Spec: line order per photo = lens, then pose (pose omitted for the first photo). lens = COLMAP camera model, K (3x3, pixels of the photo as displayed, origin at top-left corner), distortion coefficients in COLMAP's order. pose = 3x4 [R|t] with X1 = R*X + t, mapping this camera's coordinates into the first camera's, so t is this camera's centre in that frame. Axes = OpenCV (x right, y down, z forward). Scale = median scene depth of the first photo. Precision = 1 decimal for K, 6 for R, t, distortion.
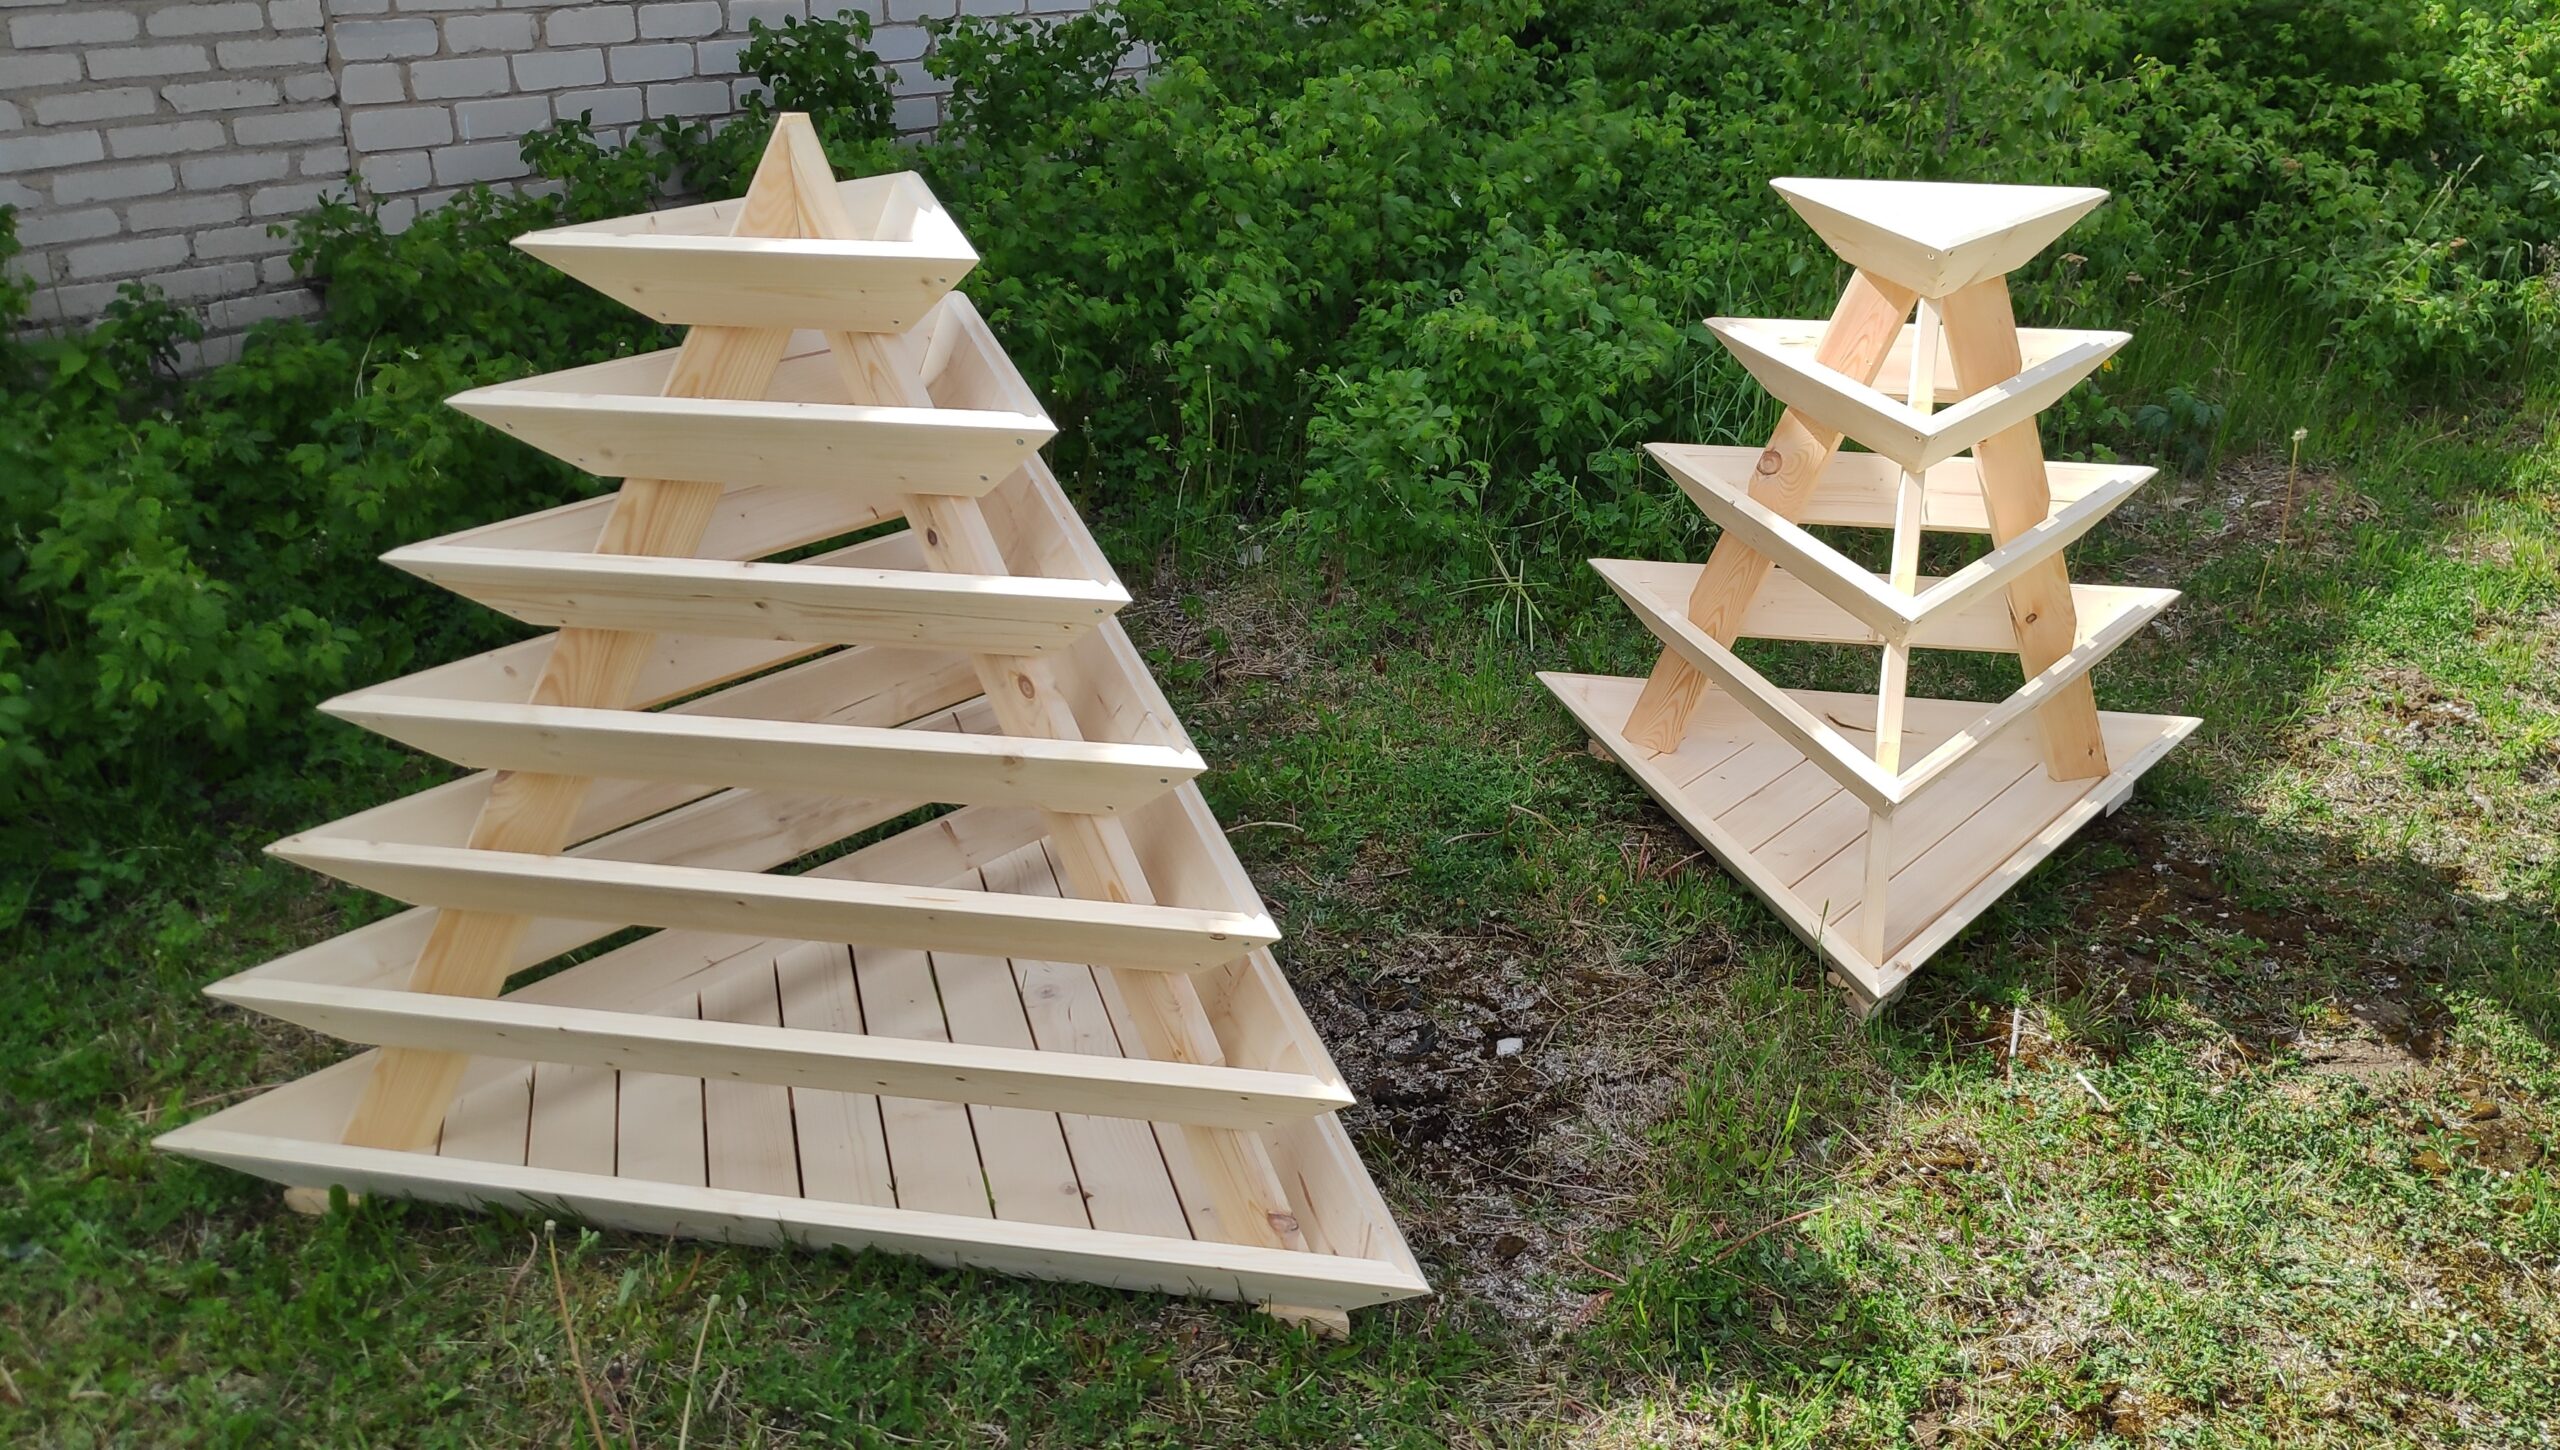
lens RADIAL K [[2122.2, 0, 1345.0], [0, 2122.2, 763.9], [0, 0, 1]] dist [-0.002353, -0.003064]
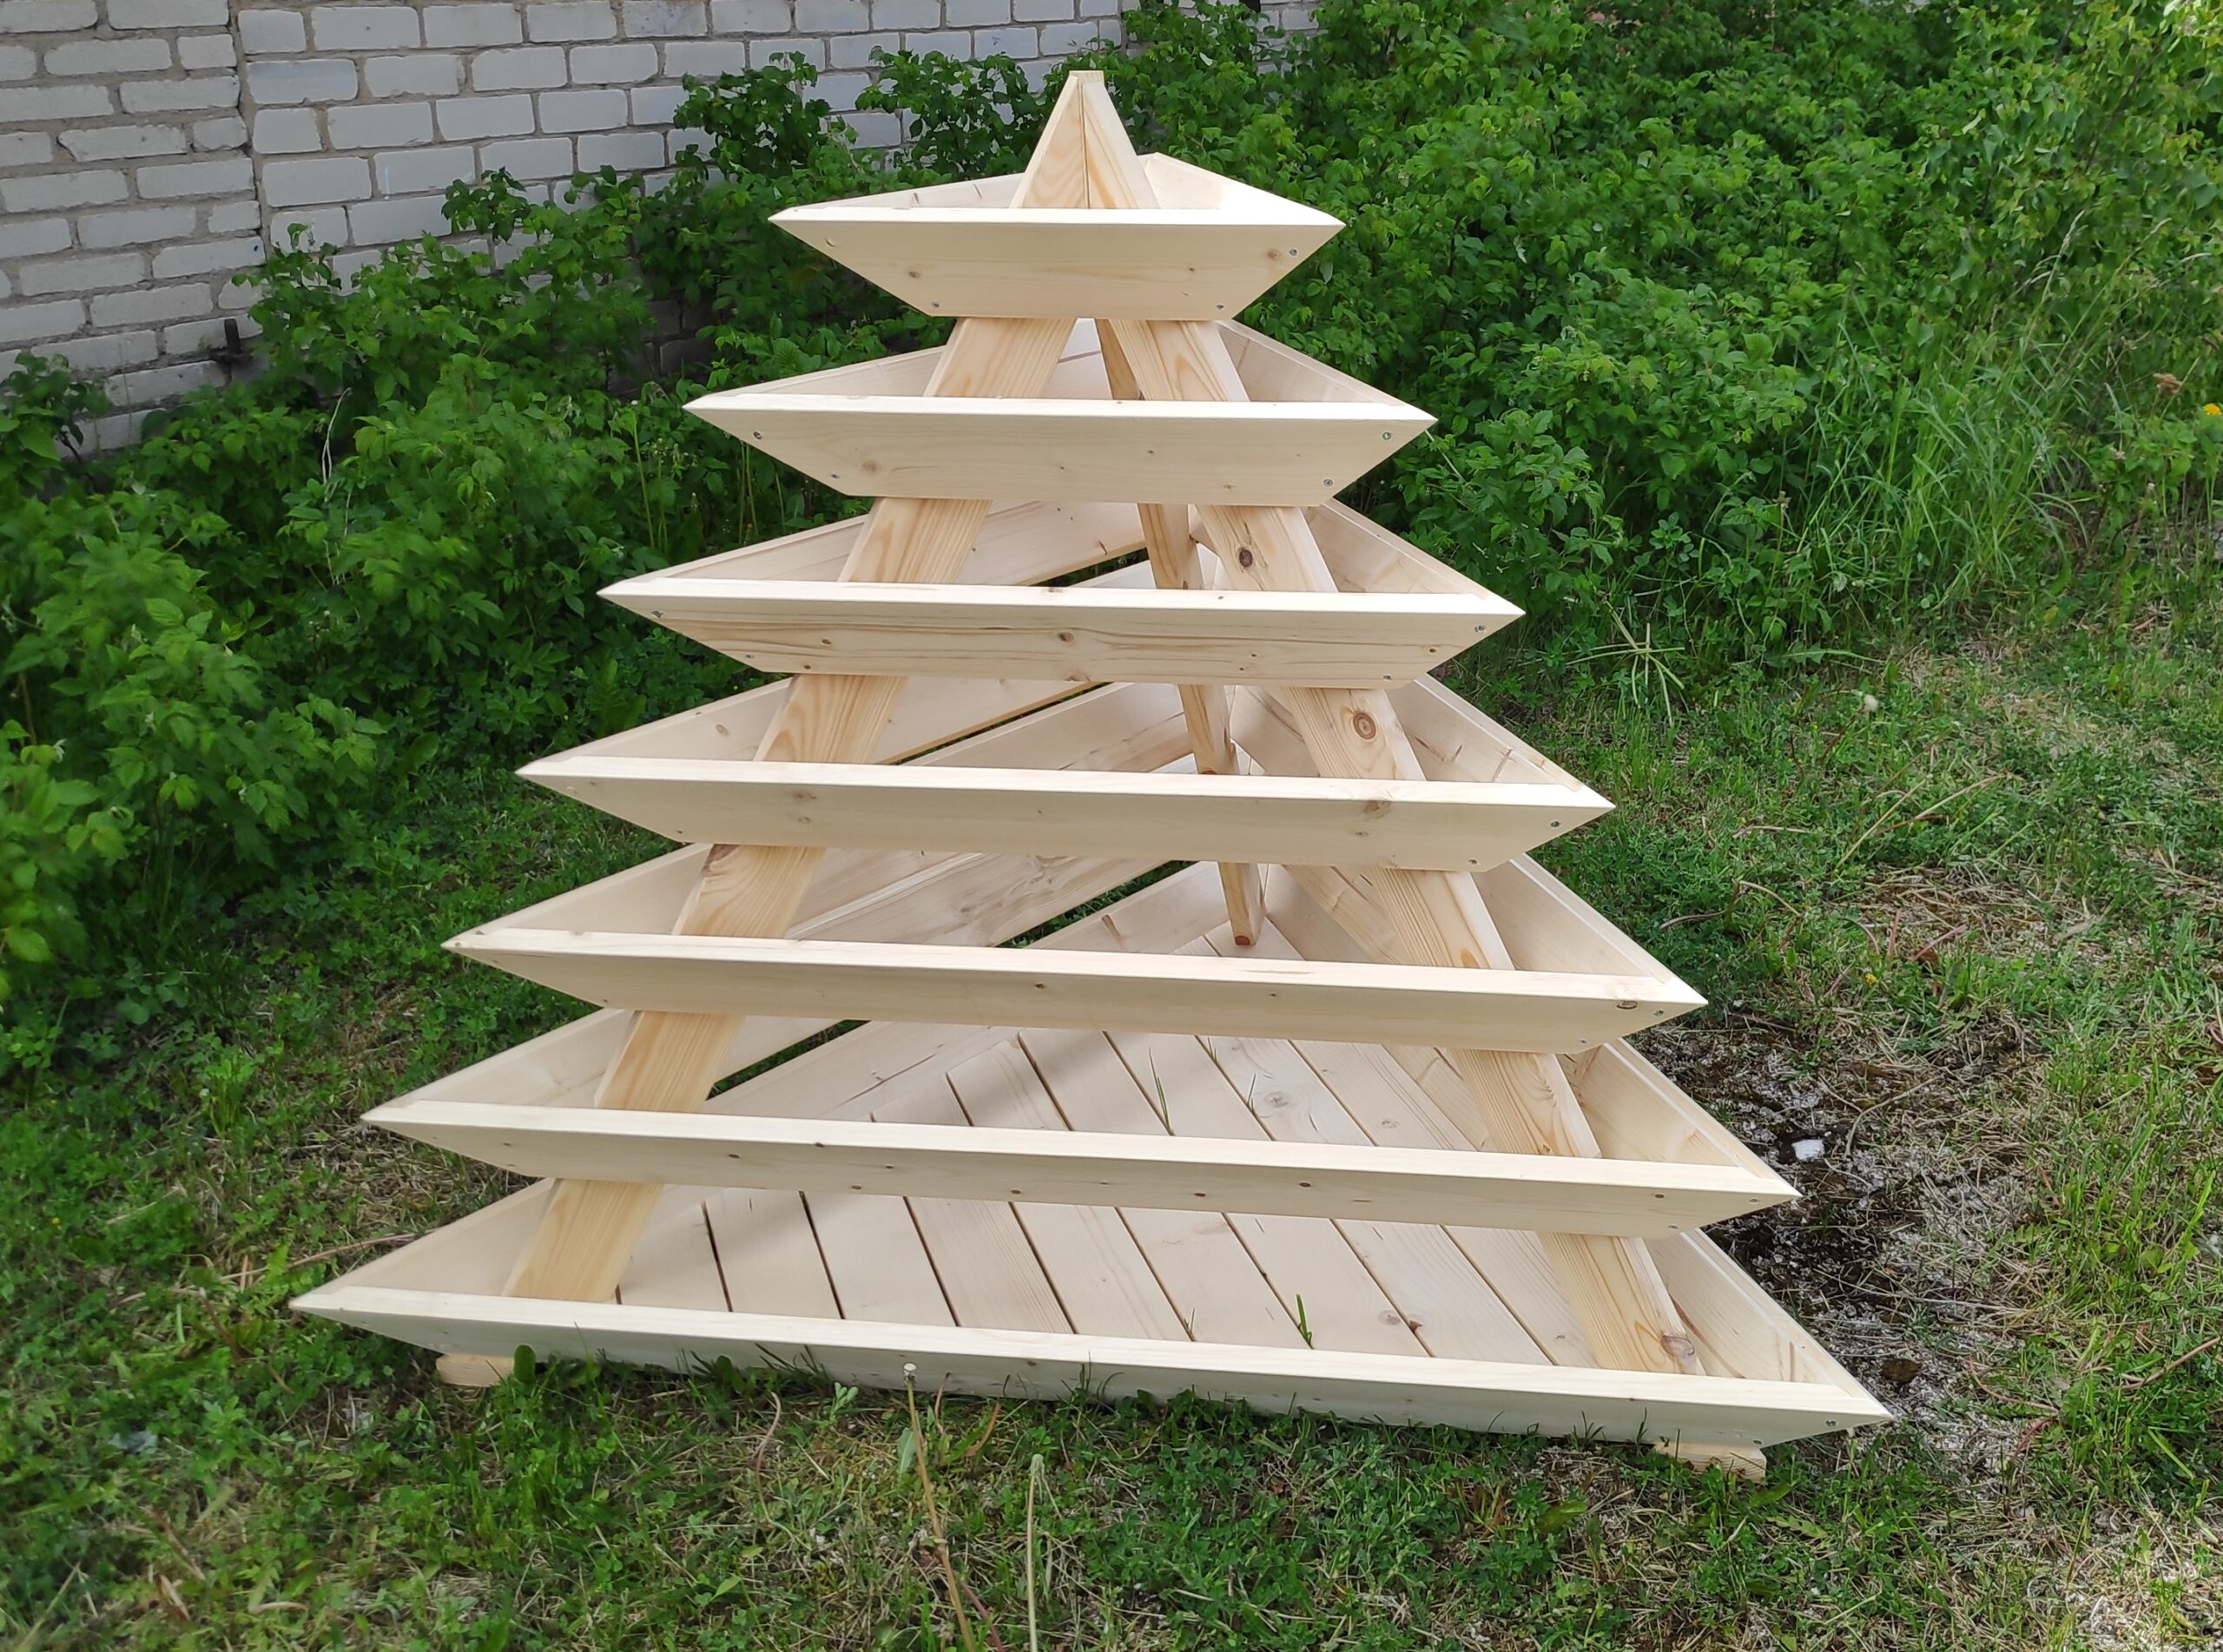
lens RADIAL K [[2323.5, 0, 1254.3], [0, 2323.5, 776.7], [0, 0, 1]] dist [0.007909, 0.000000]
pose [[0.998730, -0.024573, 0.043977, -0.173422], [0.027136, 0.997909, -0.058657, 0.028302], [-0.042443, 0.059776, 0.997309, 0.045490]]
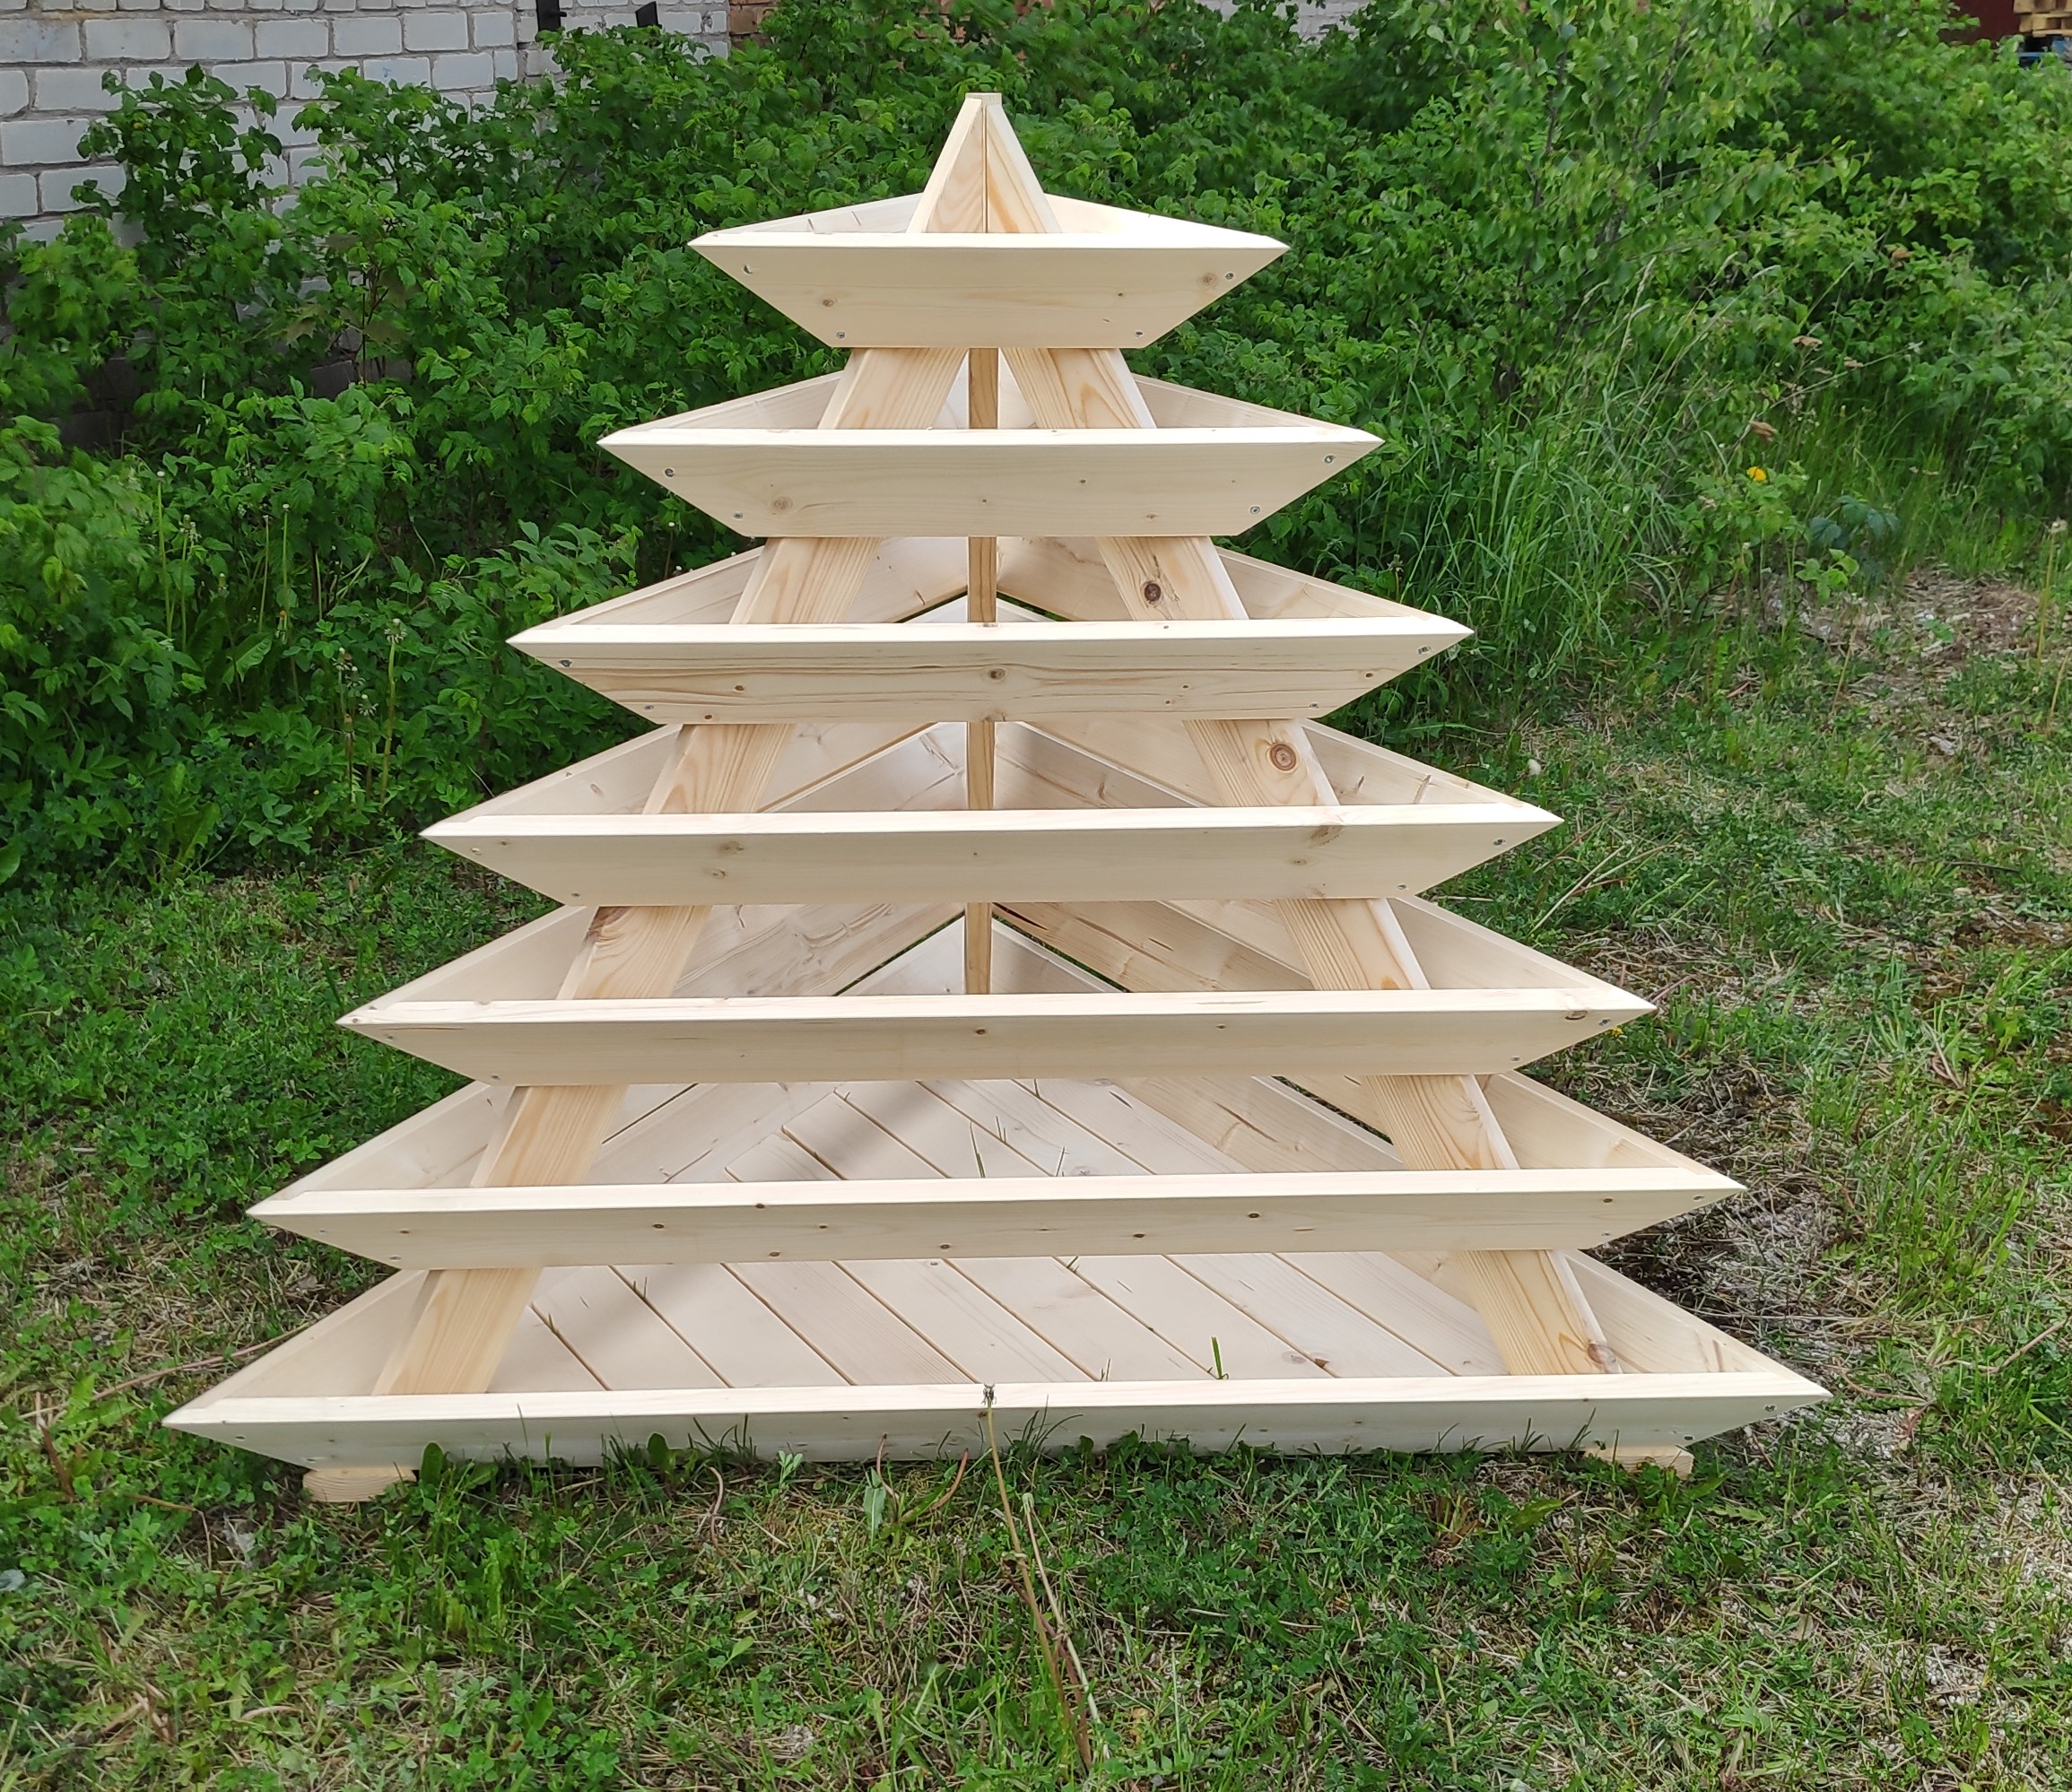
lens RADIAL K [[2692.2, 0, 917.2], [0, 2692.2, 1012.2], [0, 0, 1]] dist [0.015298, 0.000000]
pose [[0.975702, -0.070851, 0.207332, -0.386927], [0.077952, 0.996611, -0.026271, 0.061532], [-0.204768, 0.041795, 0.977918, -0.023798]]
